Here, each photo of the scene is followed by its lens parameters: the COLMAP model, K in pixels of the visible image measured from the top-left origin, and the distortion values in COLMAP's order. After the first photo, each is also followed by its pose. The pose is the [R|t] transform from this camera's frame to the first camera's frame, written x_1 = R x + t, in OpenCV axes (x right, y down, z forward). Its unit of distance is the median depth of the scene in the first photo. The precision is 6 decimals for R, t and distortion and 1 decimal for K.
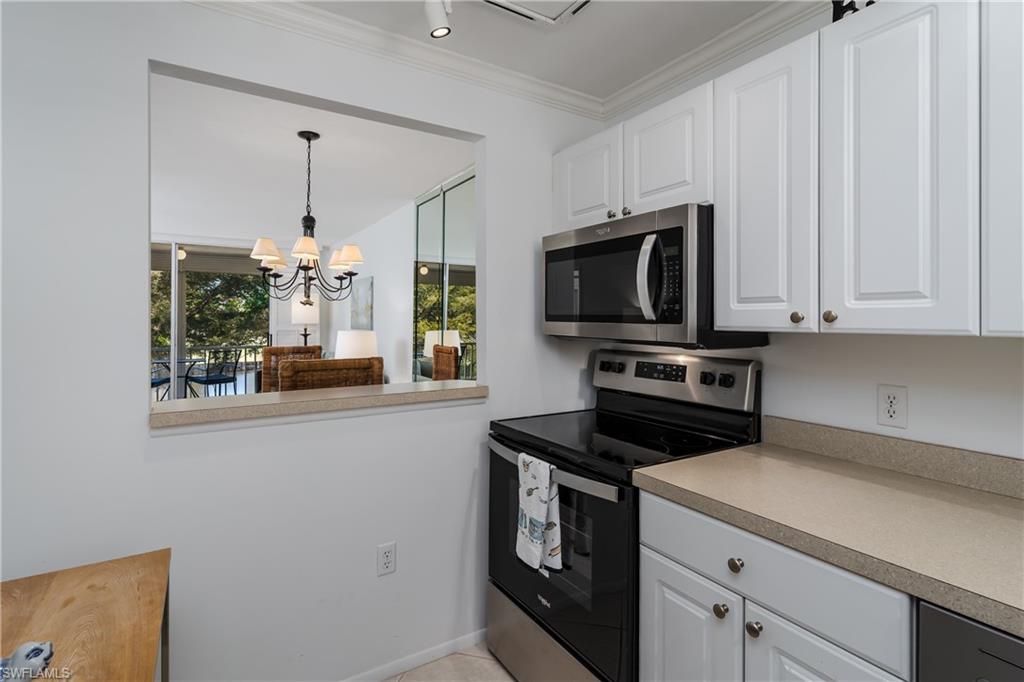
lens RADIAL K [[495.5, 0, 513.4], [0, 495.5, 318.7], [0, 0, 1]] dist [0.000899, 0.000841]
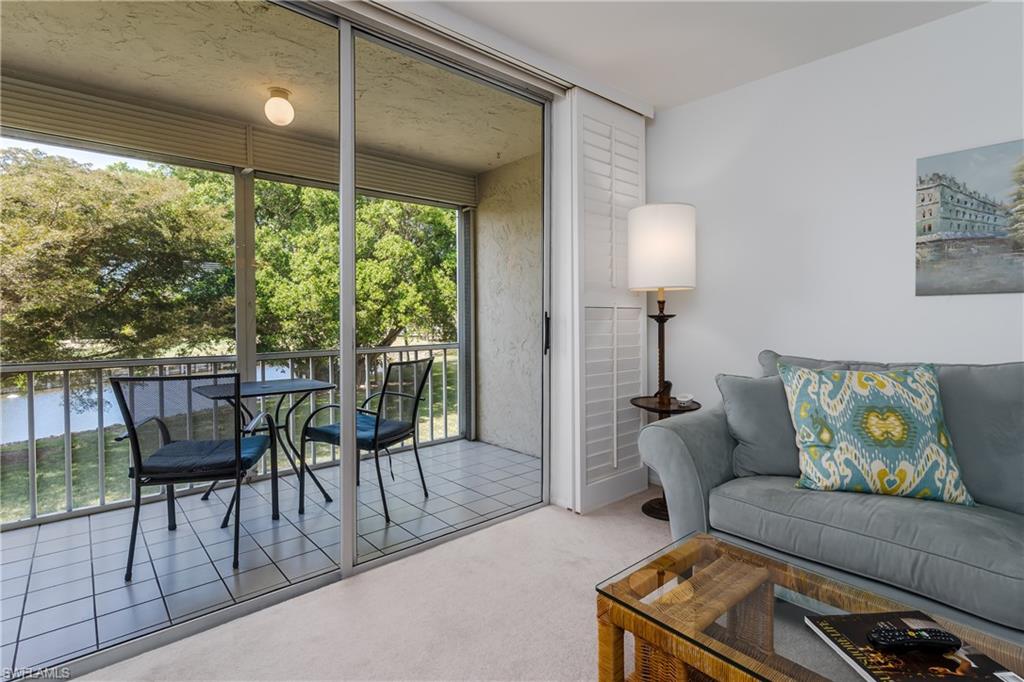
lens RADIAL K [[487.5, 0, 517.1], [0, 487.5, 322.5], [0, 0, 1]] dist [0.000450, 0.000009]
pose [[0.984731, -0.009129, 0.173841, -0.599359], [0.006417, 0.999849, 0.016155, 0.029479], [-0.173962, -0.014793, 0.984641, 0.638942]]
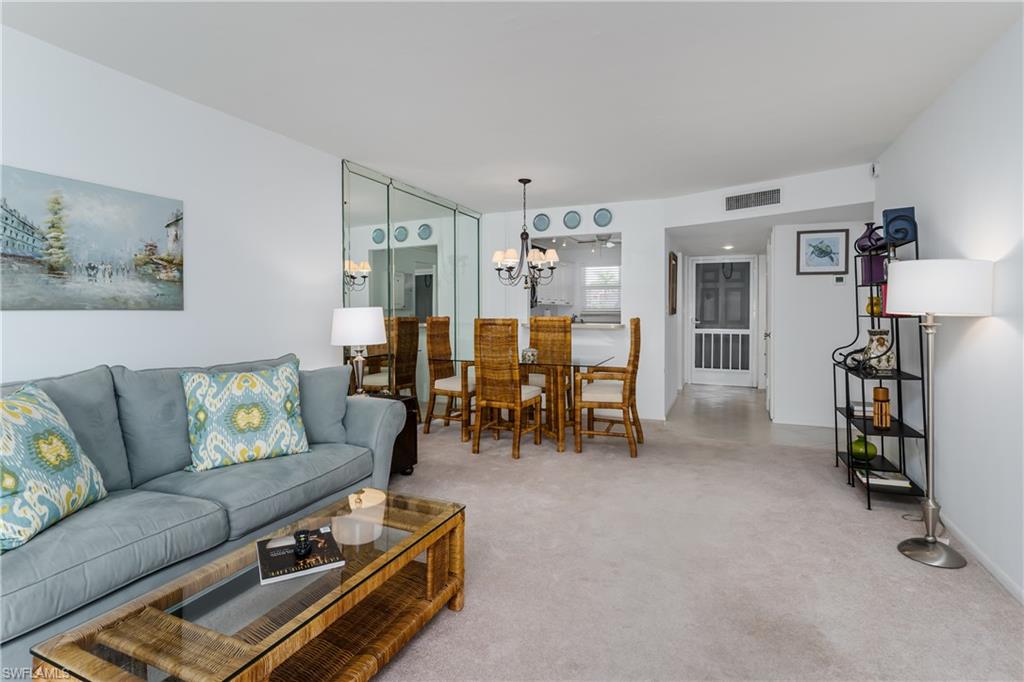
lens RADIAL K [[495.5, 0, 513.4], [0, 495.5, 318.7], [0, 0, 1]] dist [0.000899, 0.000841]
pose [[-0.560768, -0.015510, 0.827828, -0.701185], [-0.003437, 0.999860, 0.016405, 0.017856], [-0.827966, 0.006354, -0.560742, 0.799838]]
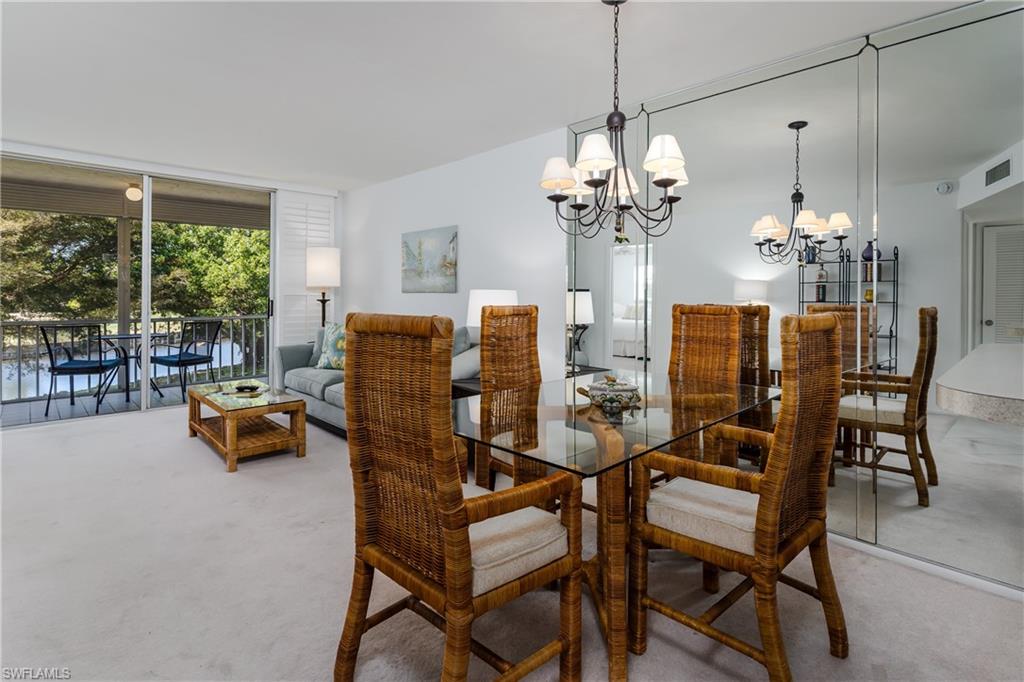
lens RADIAL K [[501.0, 0, 508.2], [0, 501.0, 294.6], [0, 0, 1]] dist [0.000921, 0.001308]
pose [[0.979061, 0.001059, 0.203563, -0.293034], [-0.002633, 0.999969, 0.007458, 0.015853], [-0.203549, -0.007838, 0.979033, 0.151469]]
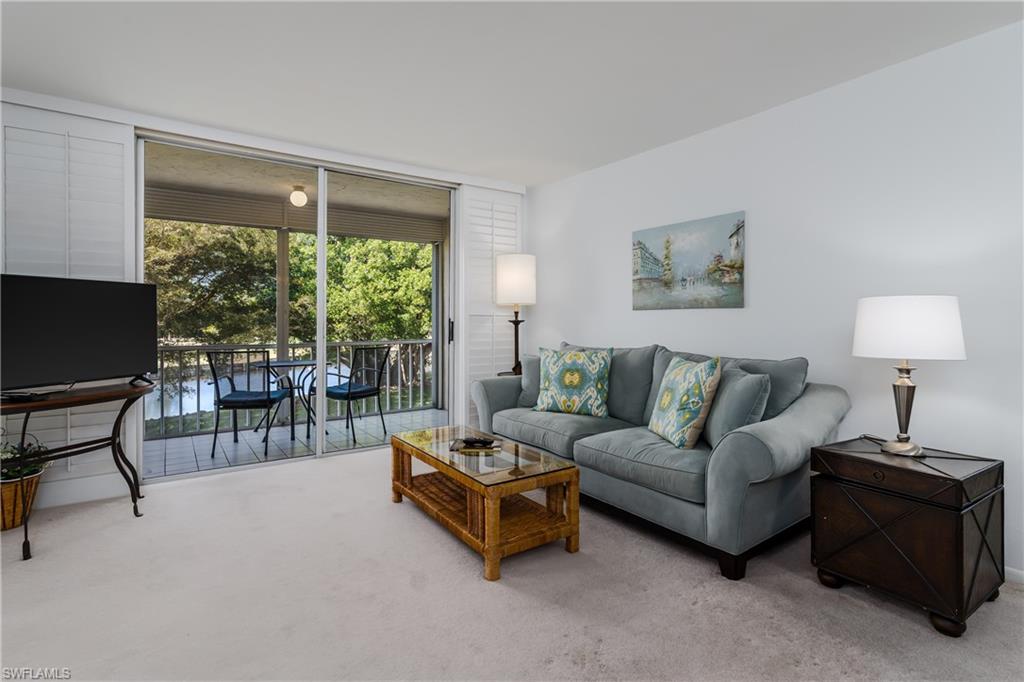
lens RADIAL K [[495.5, 0, 513.4], [0, 495.5, 318.7], [0, 0, 1]] dist [0.000899, 0.000841]
pose [[0.998828, 0.000760, 0.048389, -0.454094], [-0.000761, 1.000000, -0.000009, 0.028431], [-0.048389, -0.000028, 0.998829, 0.364063]]
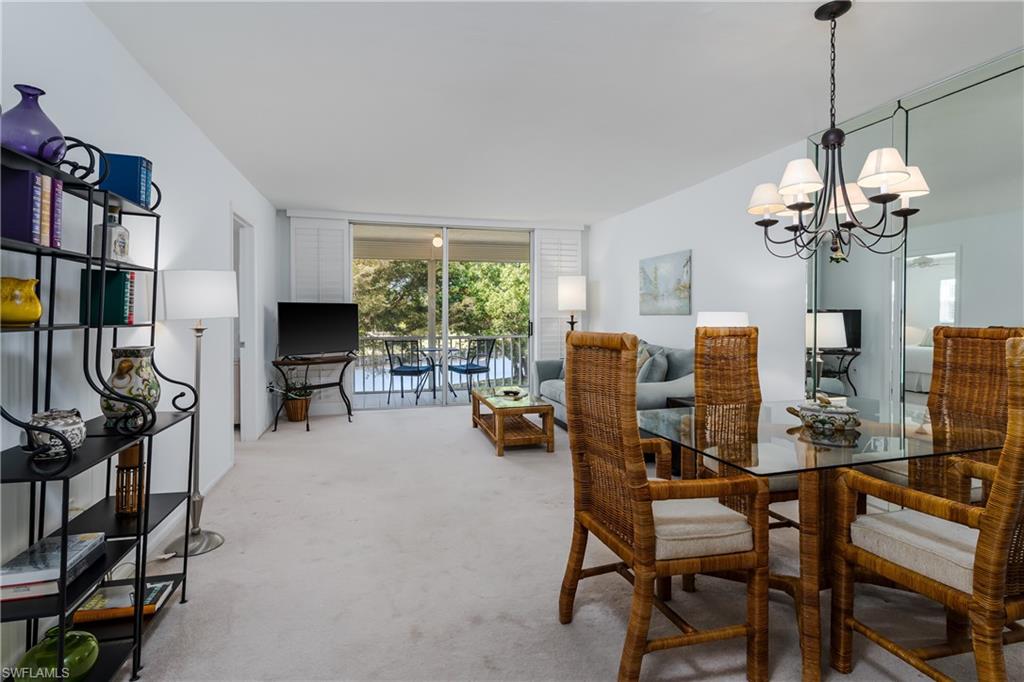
lens RADIAL K [[495.5, 0, 513.4], [0, 495.5, 318.7], [0, 0, 1]] dist [0.000899, 0.000841]
pose [[0.958965, -0.003157, -0.283509, -0.265703], [0.006138, 0.999935, 0.009628, 0.015754], [0.283460, -0.010973, 0.958921, 0.098594]]
